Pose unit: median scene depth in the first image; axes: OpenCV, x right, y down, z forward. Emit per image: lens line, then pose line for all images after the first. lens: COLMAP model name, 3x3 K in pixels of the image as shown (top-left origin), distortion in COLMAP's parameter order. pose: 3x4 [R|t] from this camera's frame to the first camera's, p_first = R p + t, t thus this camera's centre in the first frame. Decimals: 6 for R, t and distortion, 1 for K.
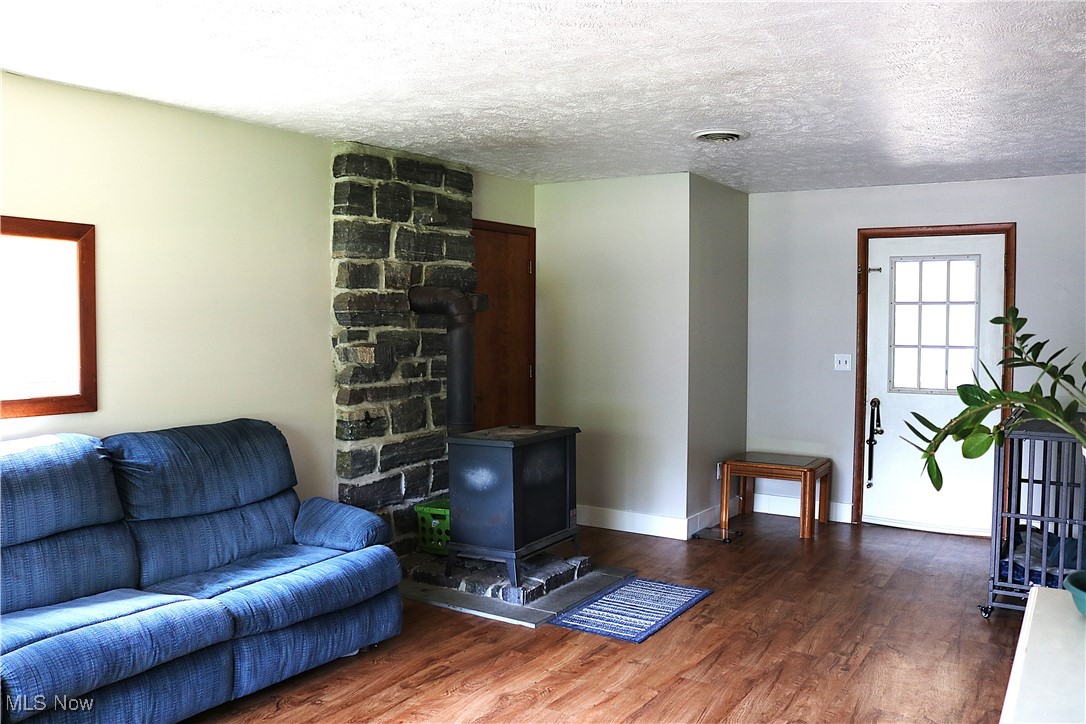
lens RADIAL K [[901.1, 0, 543.0], [0, 901.1, 362.0], [0, 0, 1]] dist [-0.155387, 0.110081]
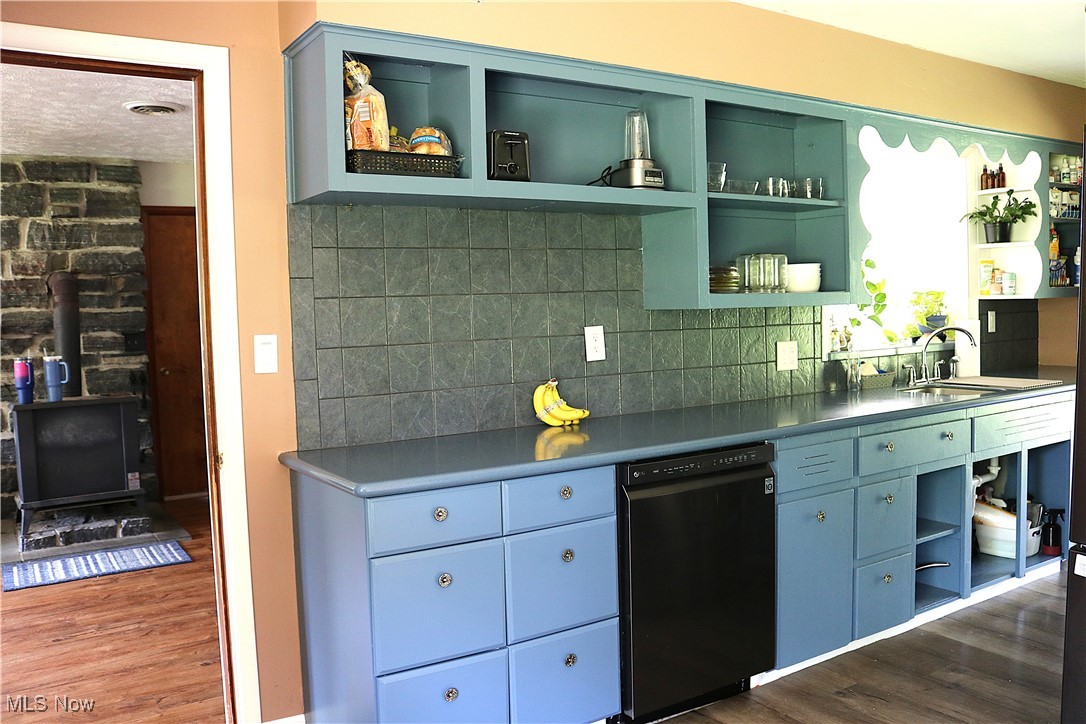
lens RADIAL K [[901.1, 0, 543.0], [0, 901.1, 362.0], [0, 0, 1]] dist [-0.155387, 0.110081]
pose [[0.908159, -0.004252, -0.418604, 0.930707], [0.012140, 0.999795, 0.016182, 0.021530], [0.418450, -0.019778, 0.908025, 0.263793]]
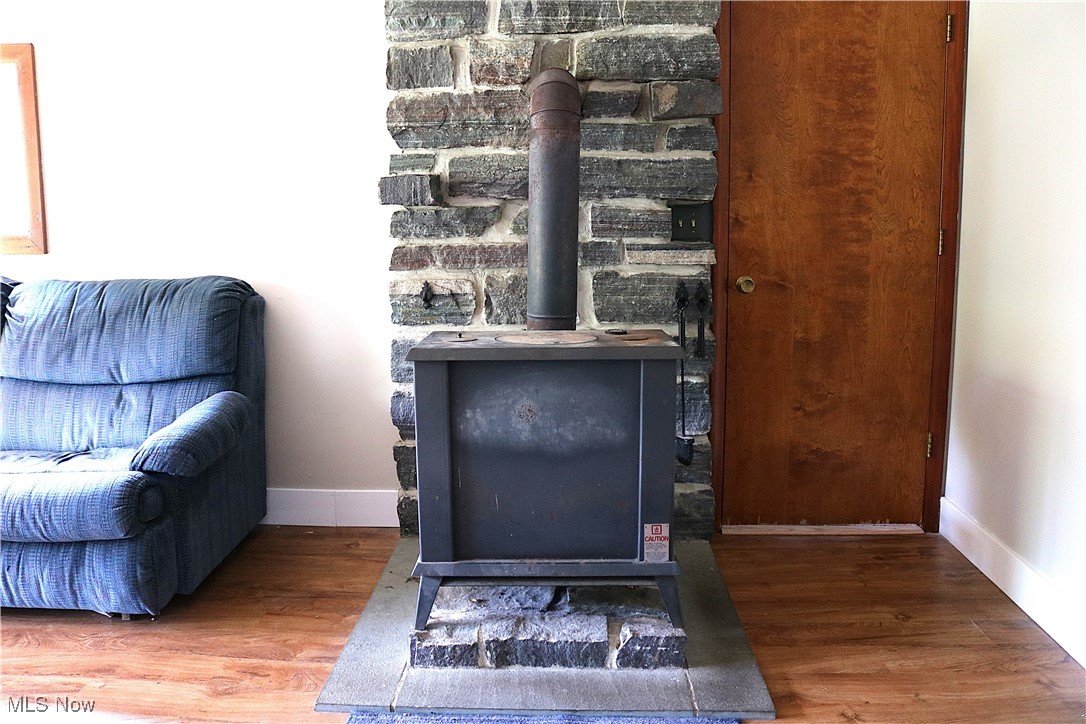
lens RADIAL K [[901.1, 0, 543.0], [0, 901.1, 362.0], [0, 0, 1]] dist [-0.155387, 0.110081]
pose [[0.494897, 0.128946, -0.859331, 0.394055], [-0.030640, 0.990903, 0.131043, 0.024506], [0.868411, -0.038523, 0.494346, 0.738086]]
